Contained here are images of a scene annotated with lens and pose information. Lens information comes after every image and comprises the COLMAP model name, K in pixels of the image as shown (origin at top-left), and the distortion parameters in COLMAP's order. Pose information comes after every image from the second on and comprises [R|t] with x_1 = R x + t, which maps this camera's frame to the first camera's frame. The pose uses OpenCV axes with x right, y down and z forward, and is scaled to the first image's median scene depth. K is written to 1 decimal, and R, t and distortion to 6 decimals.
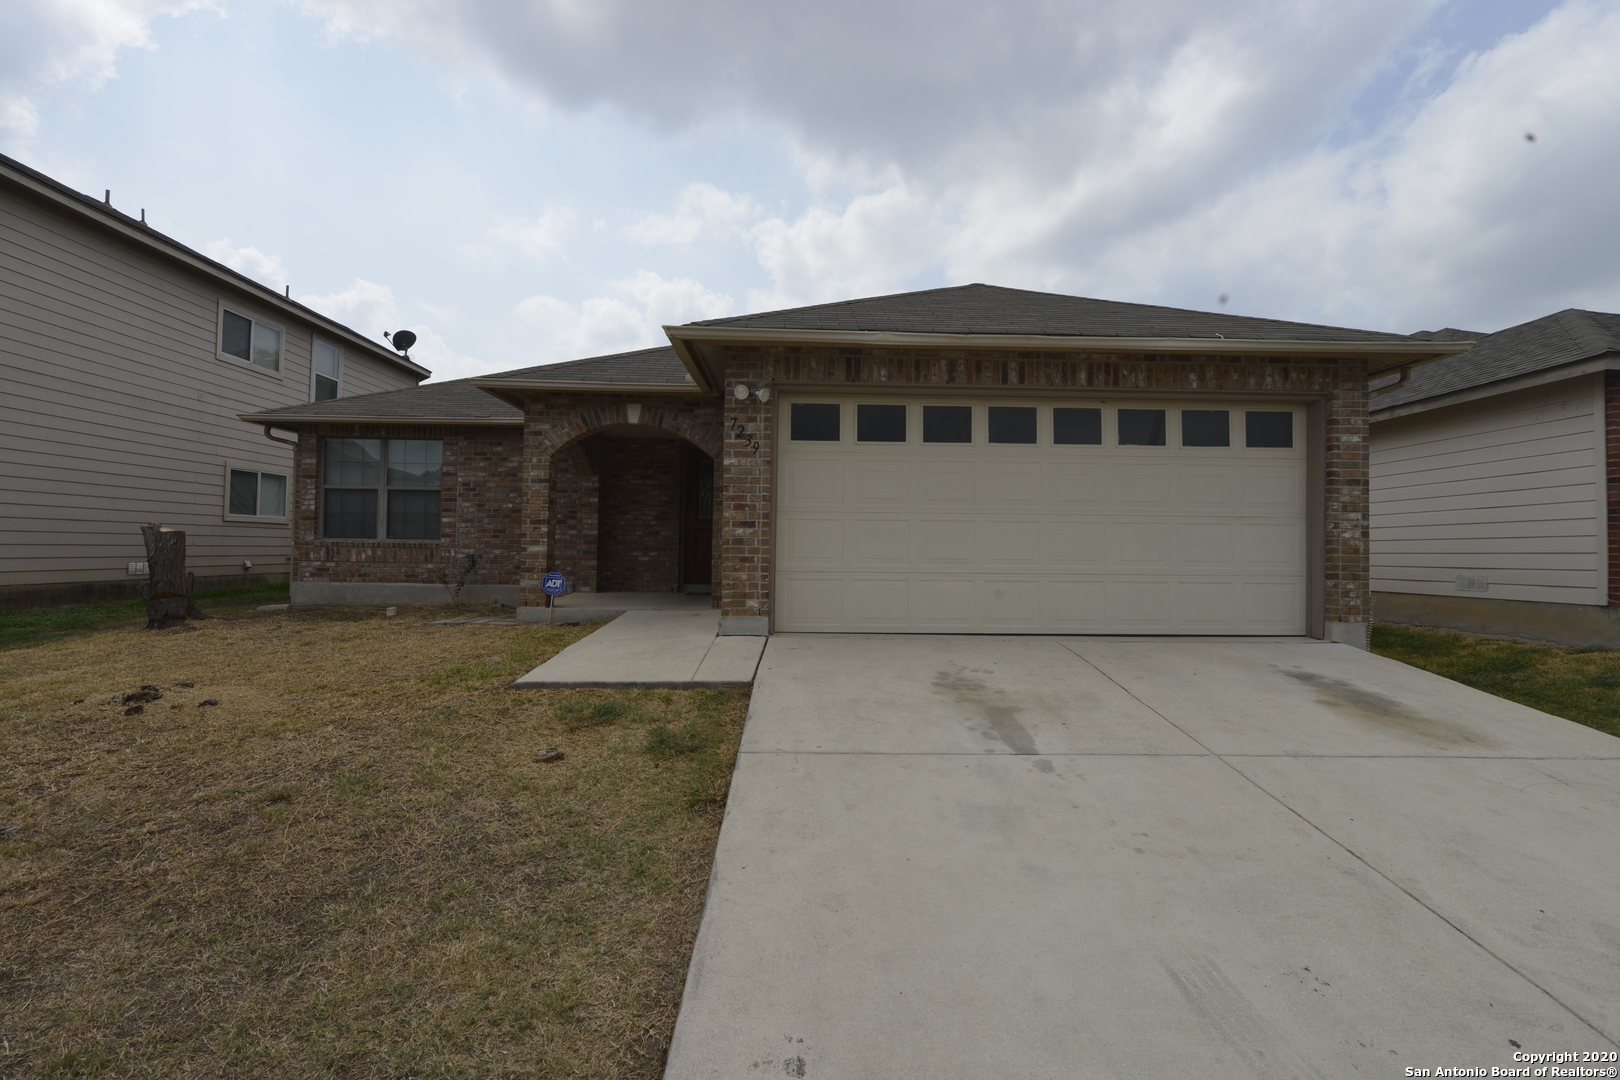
lens RADIAL K [[723.1, 0, 995.6], [0, 723.1, 544.4], [0, 0, 1]] dist [-0.012511, 0.002055]
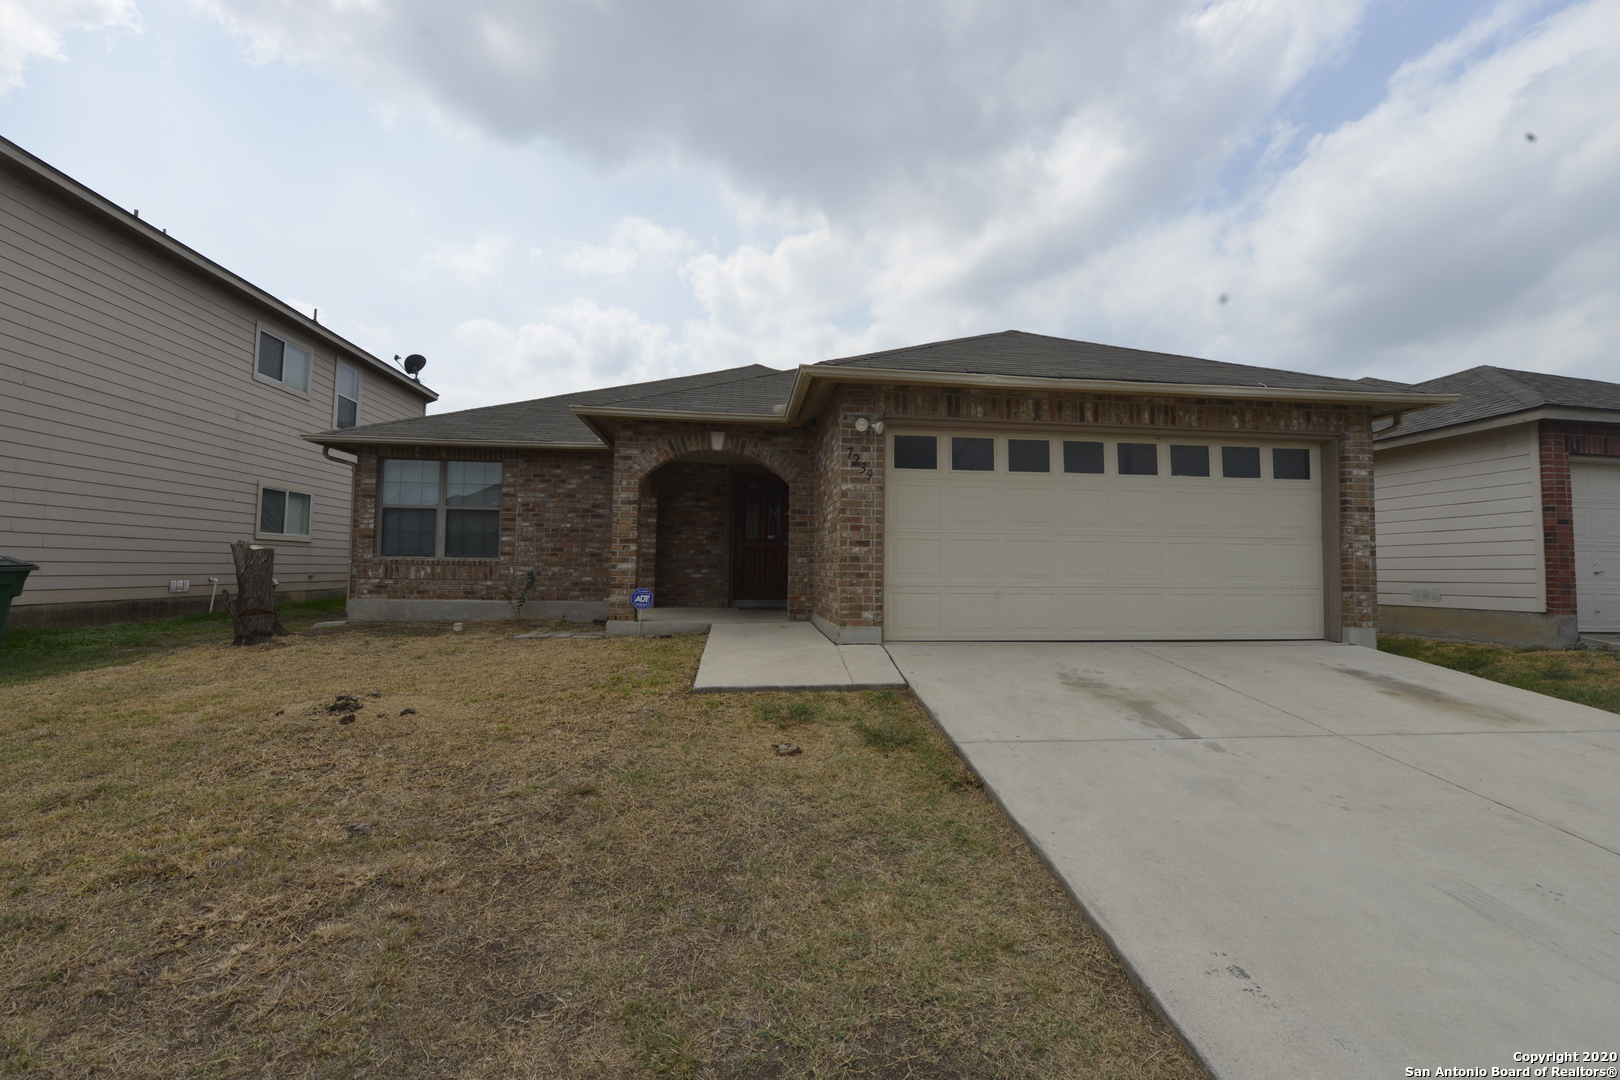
lens RADIAL K [[723.1, 0, 802.6], [0, 723.1, 540.9], [0, 0, 1]] dist [-0.012511, 0.002055]
pose [[0.996106, 0.002675, 0.088122, -0.430725], [0.000433, 0.999379, -0.035233, 0.006069], [-0.088162, 0.035134, 0.995486, -0.078380]]
